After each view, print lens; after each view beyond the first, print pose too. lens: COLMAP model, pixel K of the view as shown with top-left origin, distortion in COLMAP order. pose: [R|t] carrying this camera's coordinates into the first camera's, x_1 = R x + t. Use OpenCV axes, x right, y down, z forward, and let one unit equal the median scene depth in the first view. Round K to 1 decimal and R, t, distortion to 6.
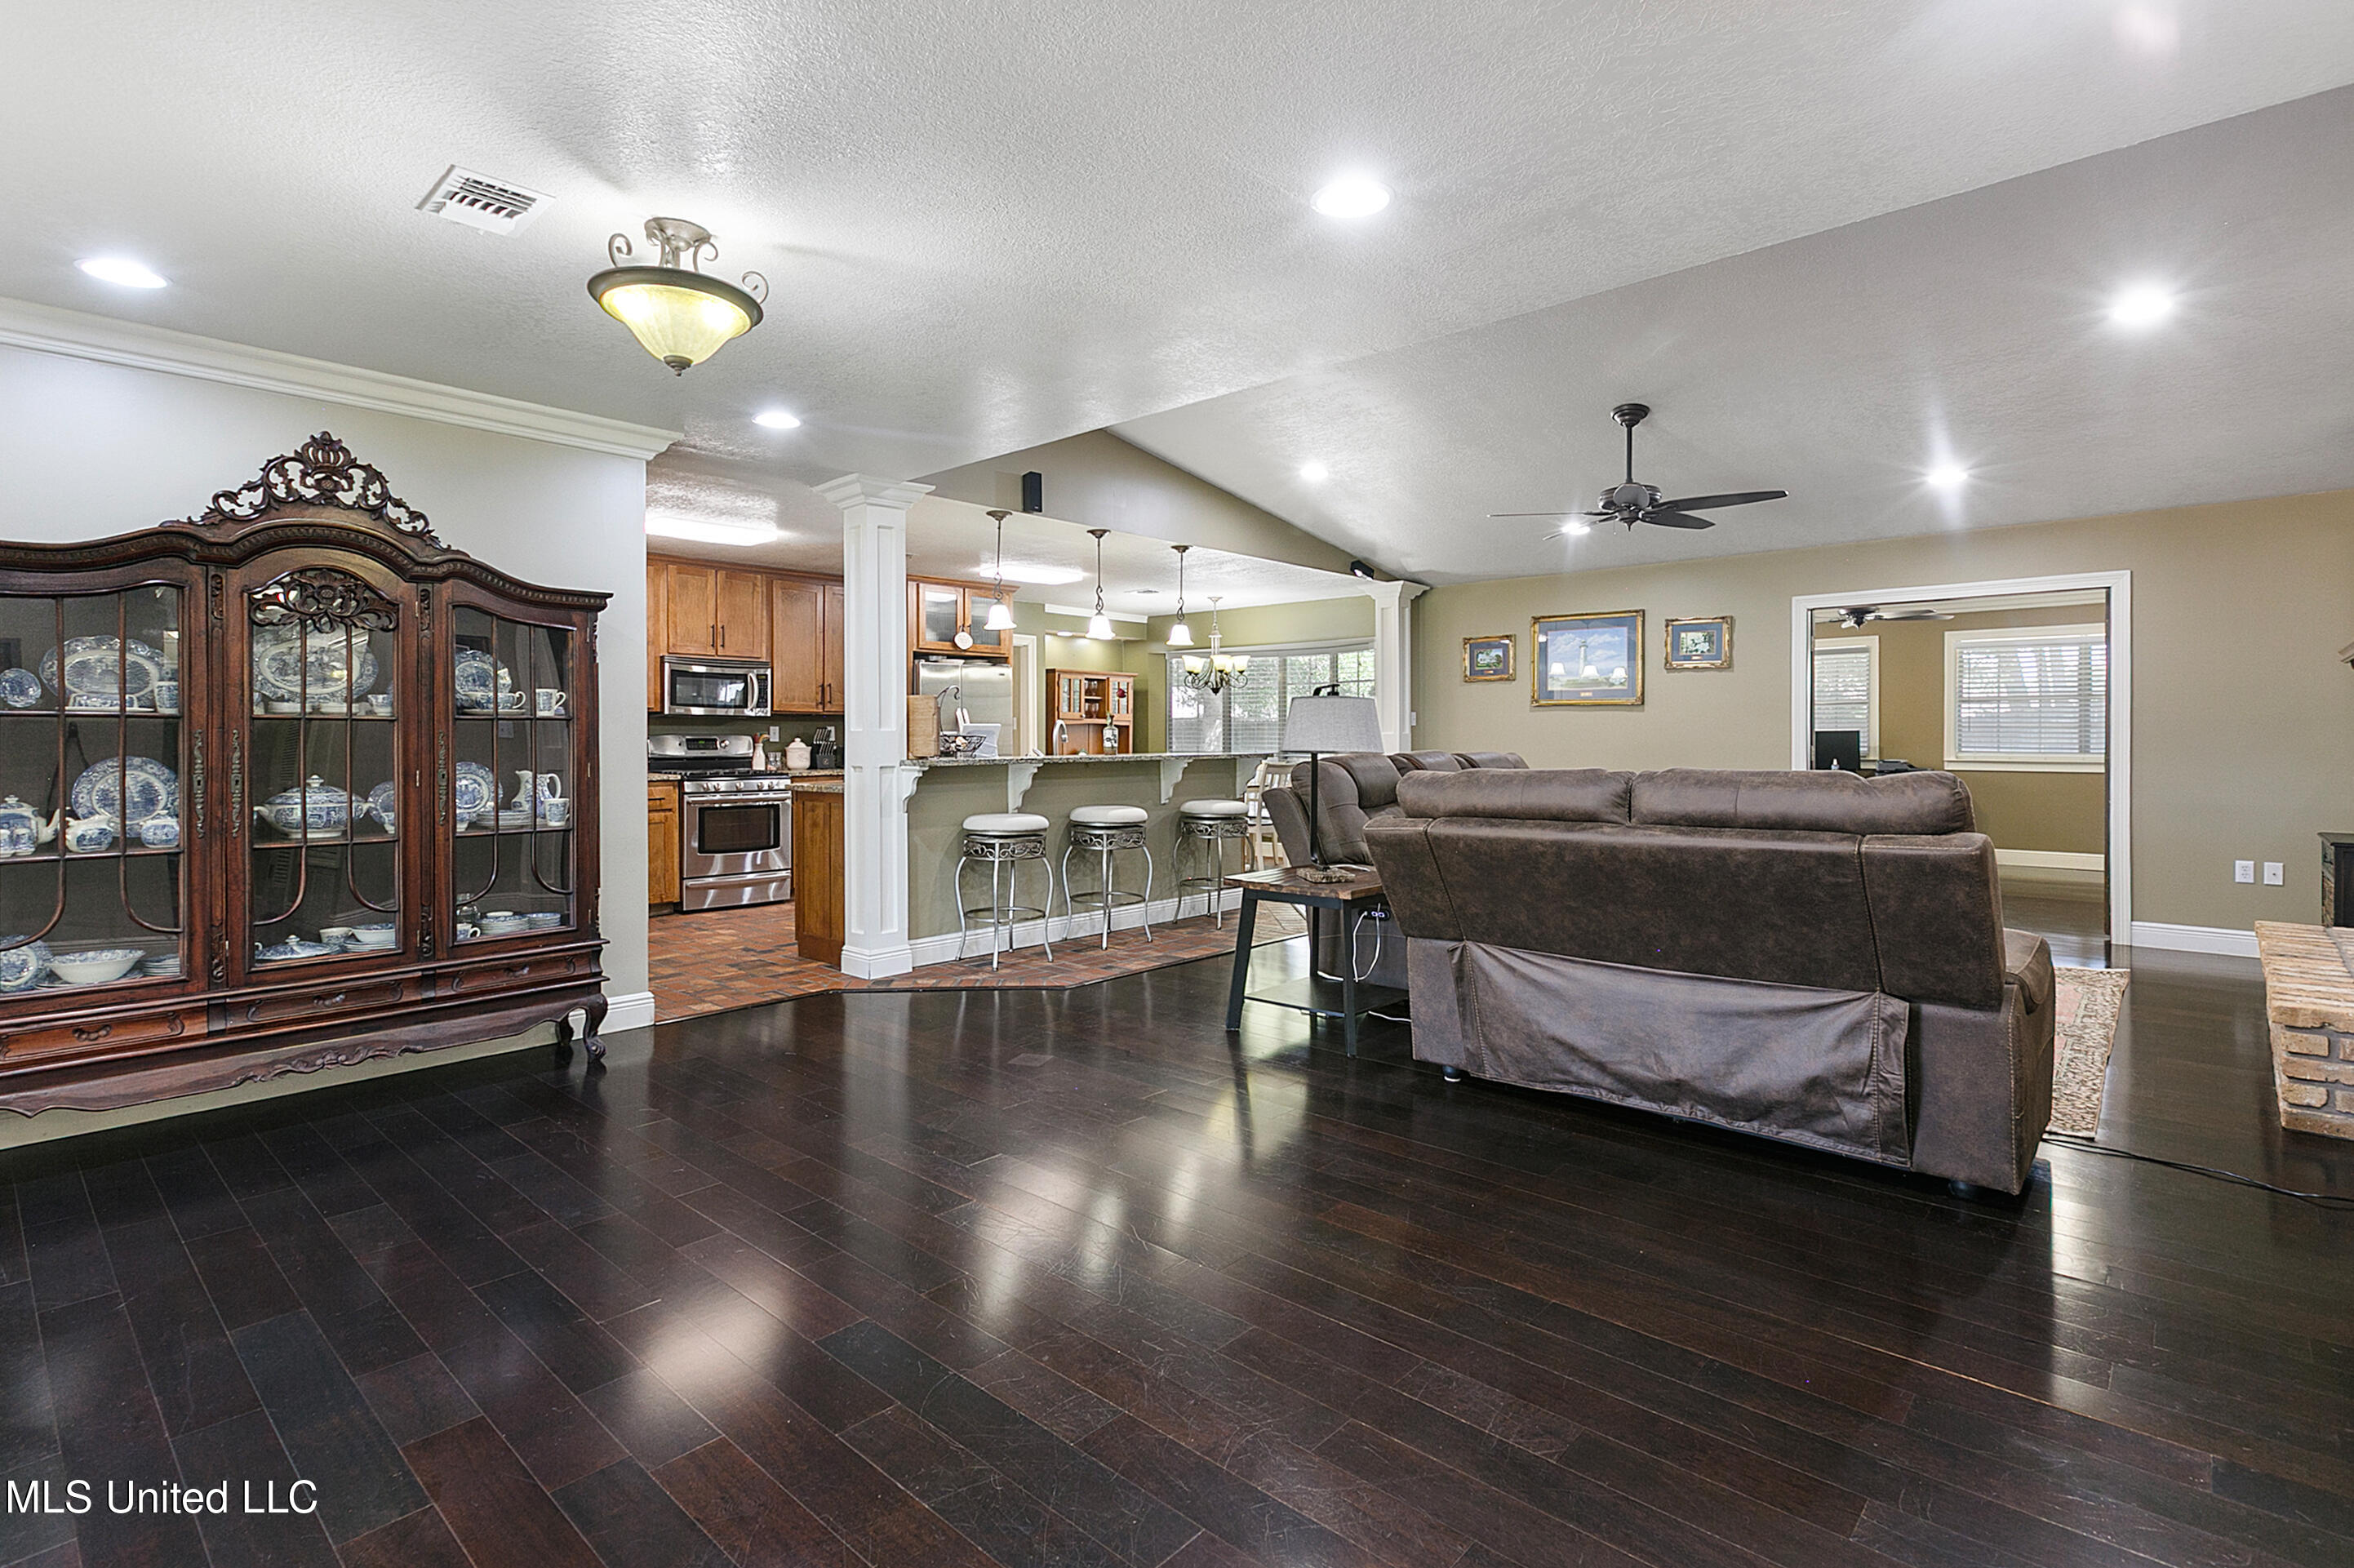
lens RADIAL K [[1128.4, 0, 1176.1], [0, 1128.4, 756.2], [0, 0, 1]] dist [-0.000659, -0.000199]
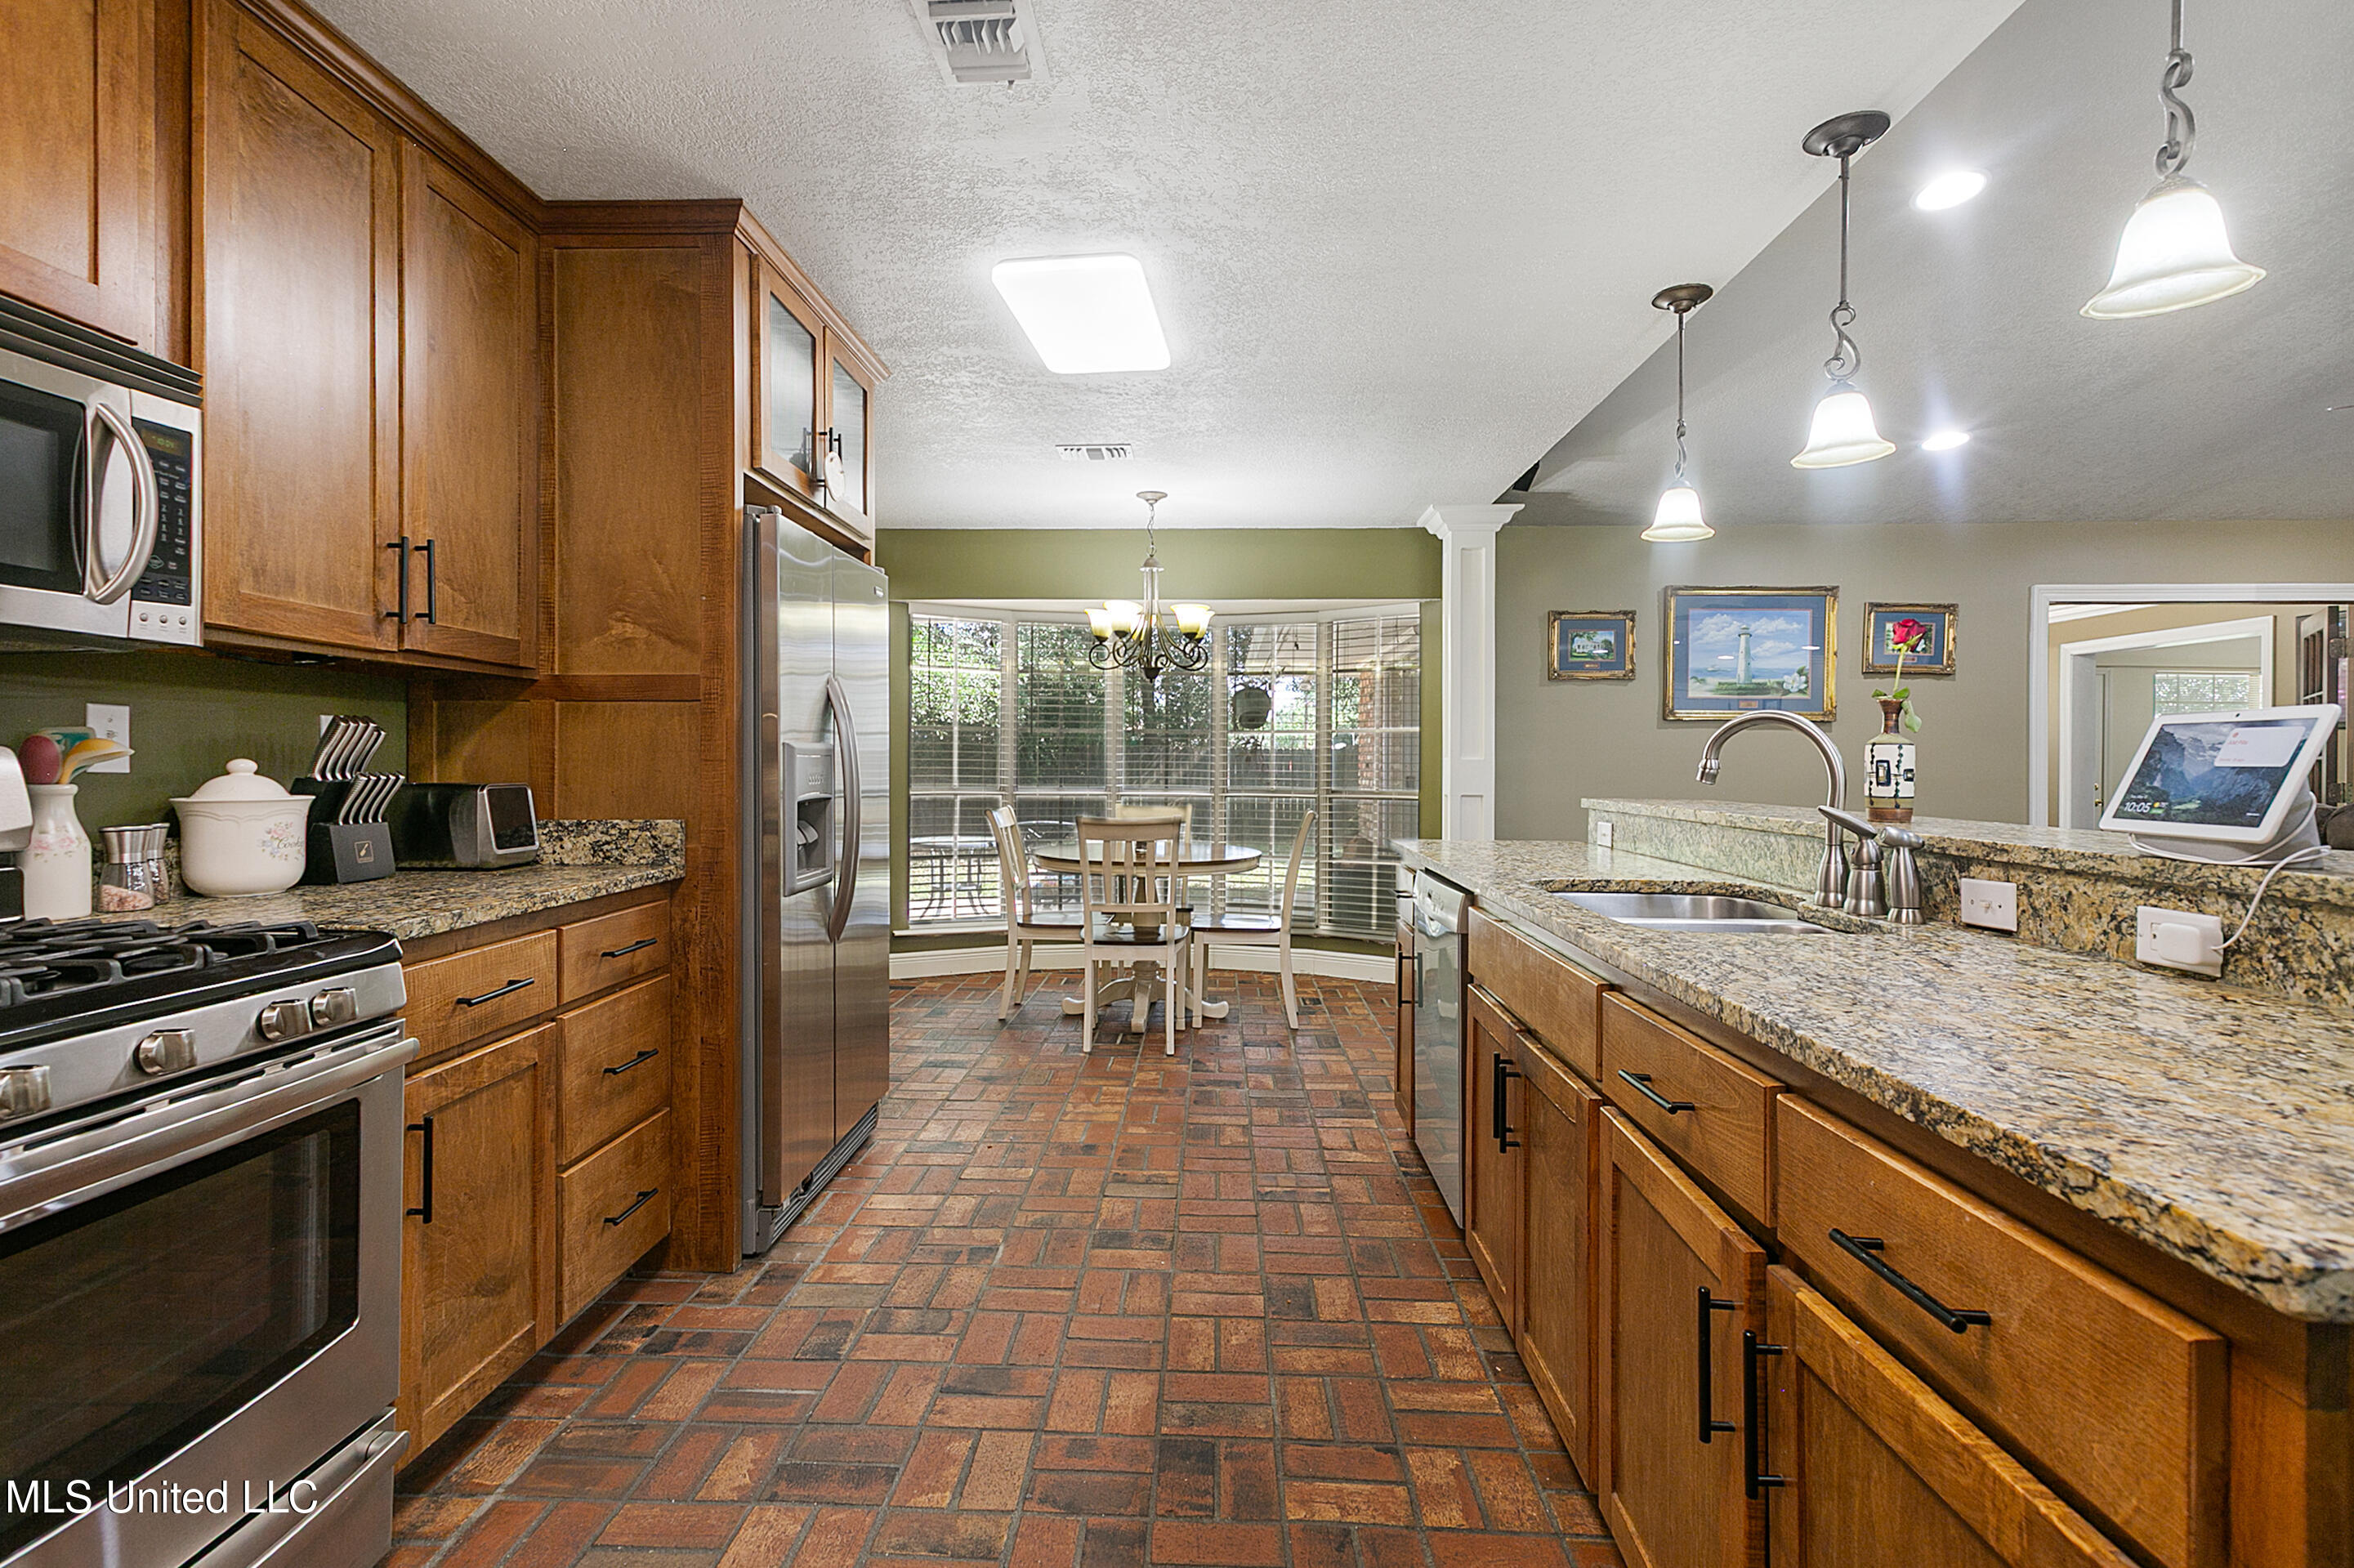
lens RADIAL K [[1118.2, 0, 1177.0], [0, 1118.2, 784.0], [0, 0, 1]] dist [0.001376, 0.000356]
pose [[0.761369, -0.006293, 0.648288, -0.333965], [0.003059, 0.999977, 0.006115, -0.011560], [-0.648311, -0.002673, 0.761371, 0.689704]]
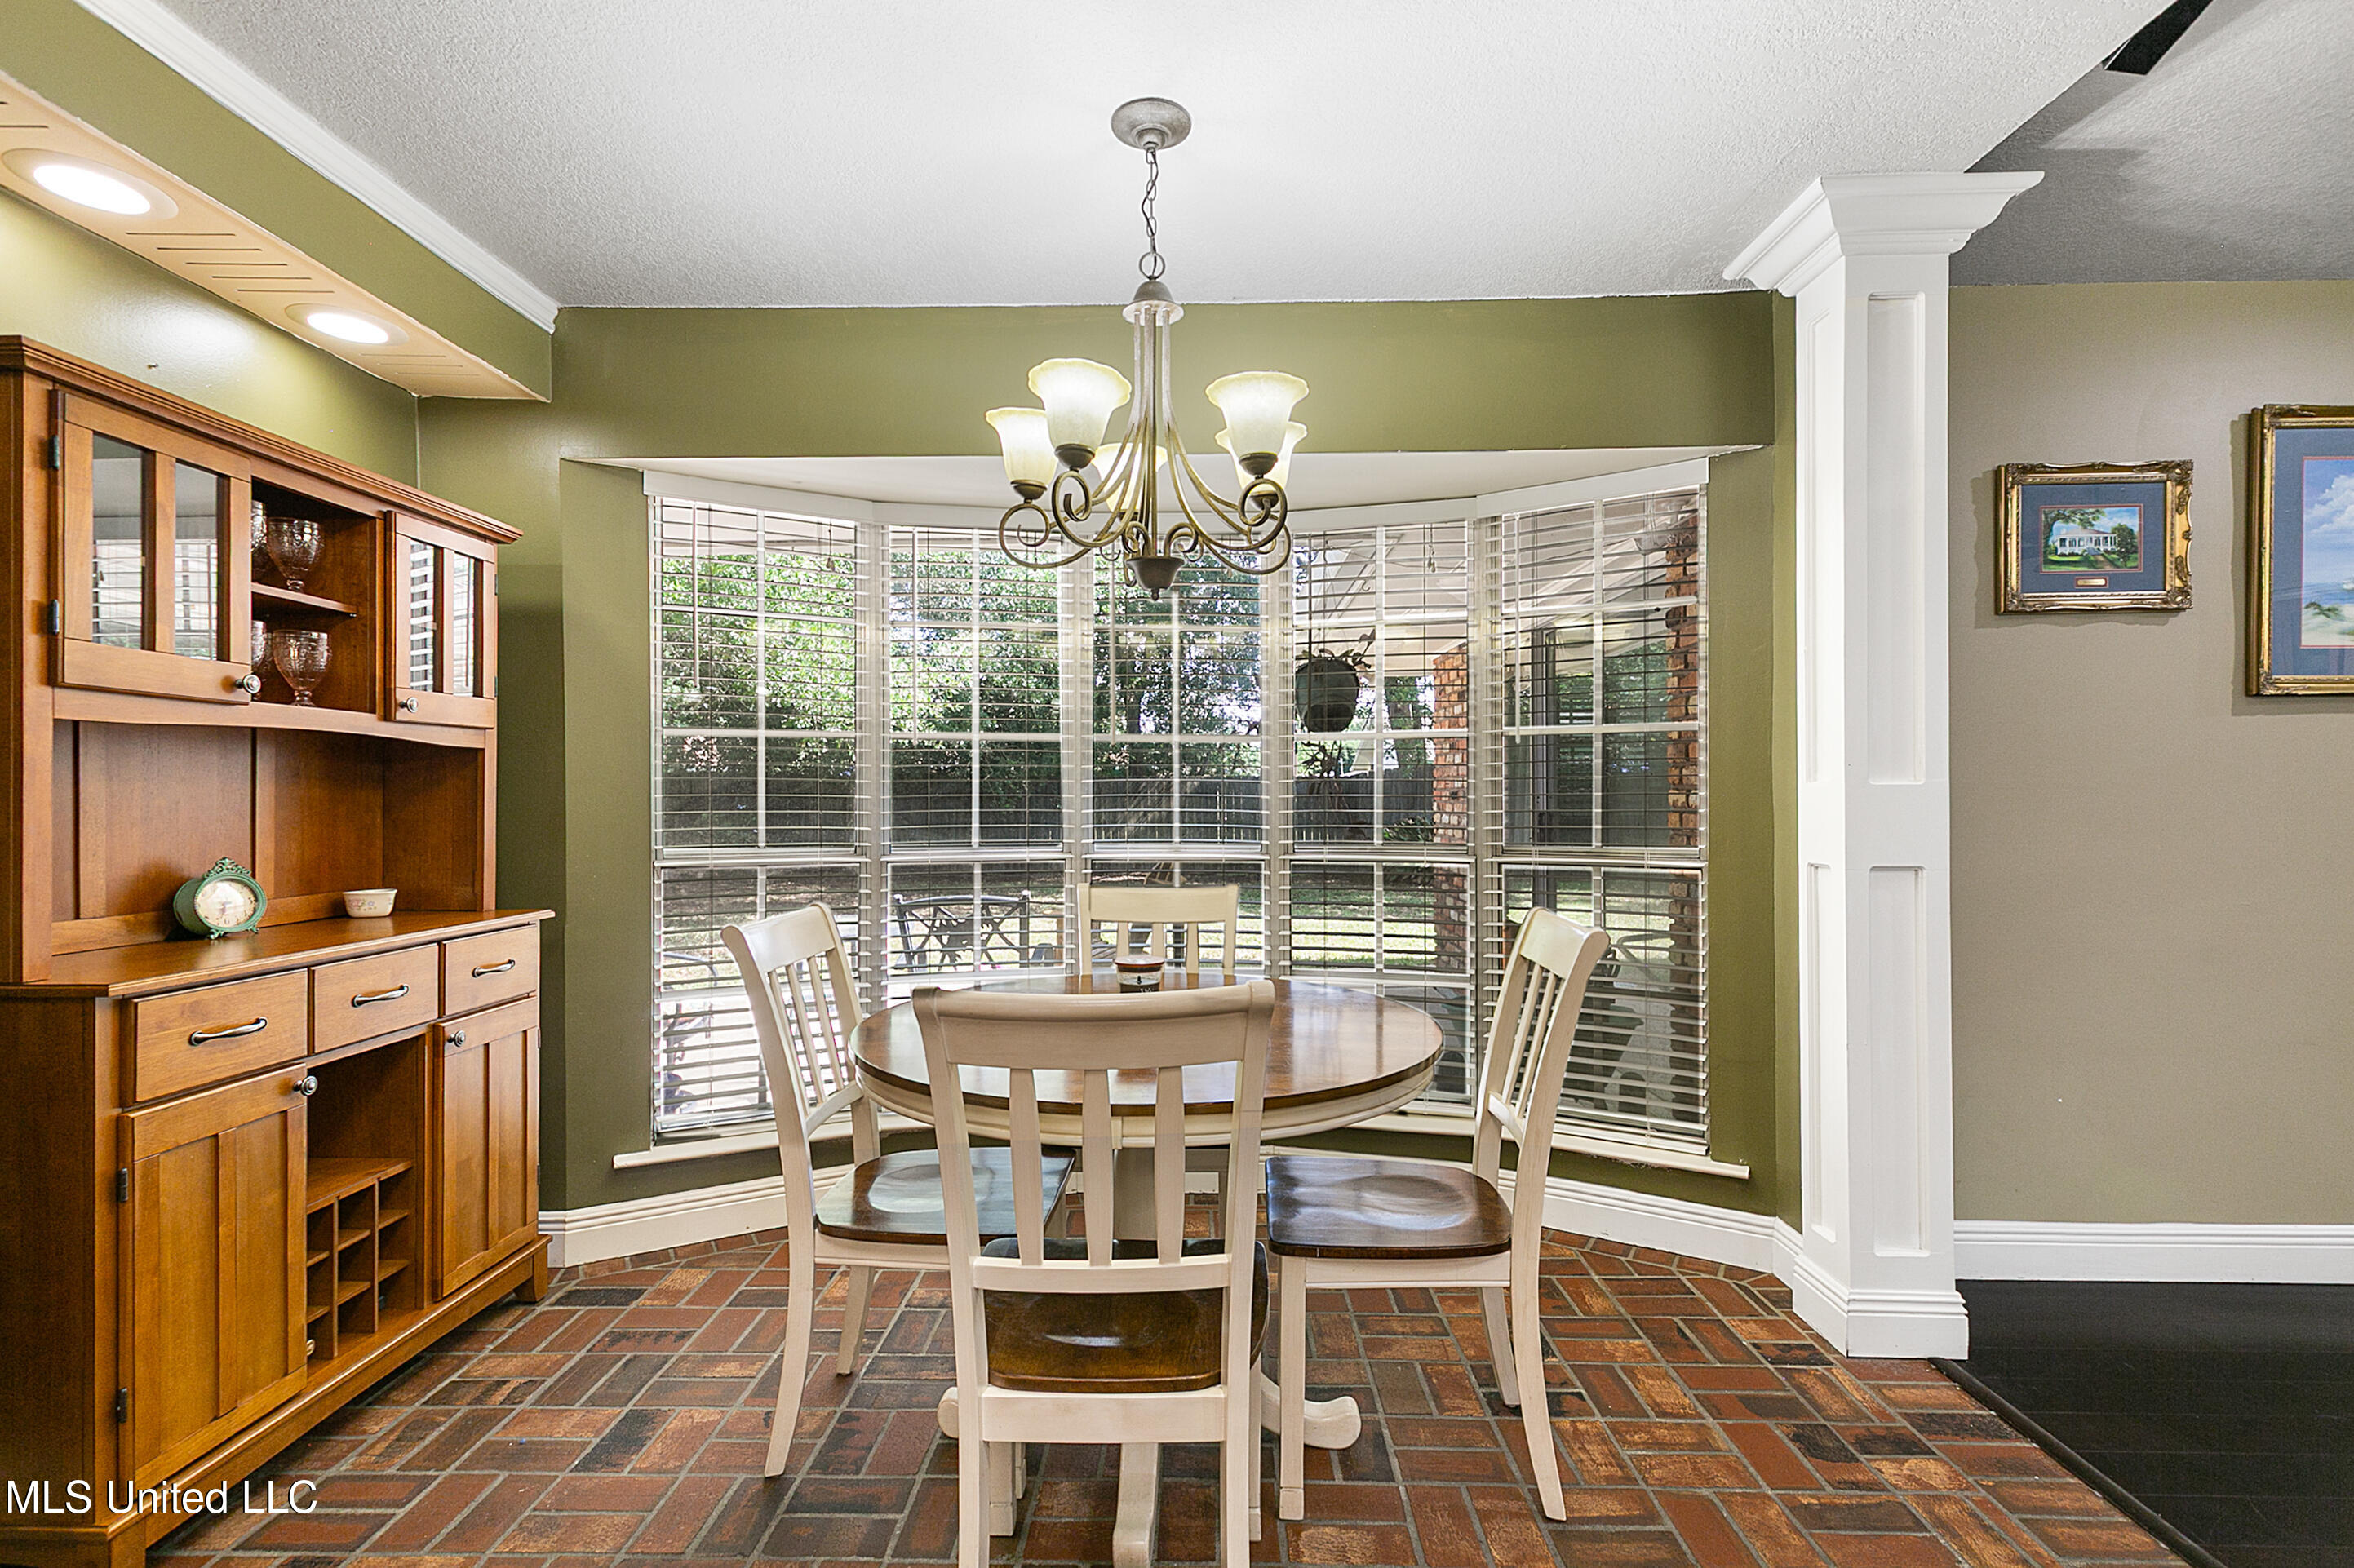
lens RADIAL K [[1169.0, 0, 1151.2], [0, 1169.0, 784.6], [0, 0, 1]] dist [-0.001831, -0.000615]
pose [[0.752658, -0.001903, 0.658409, -0.122982], [0.012066, 0.999868, -0.010903, -0.020510], [-0.658301, 0.016151, 0.752582, 0.966646]]
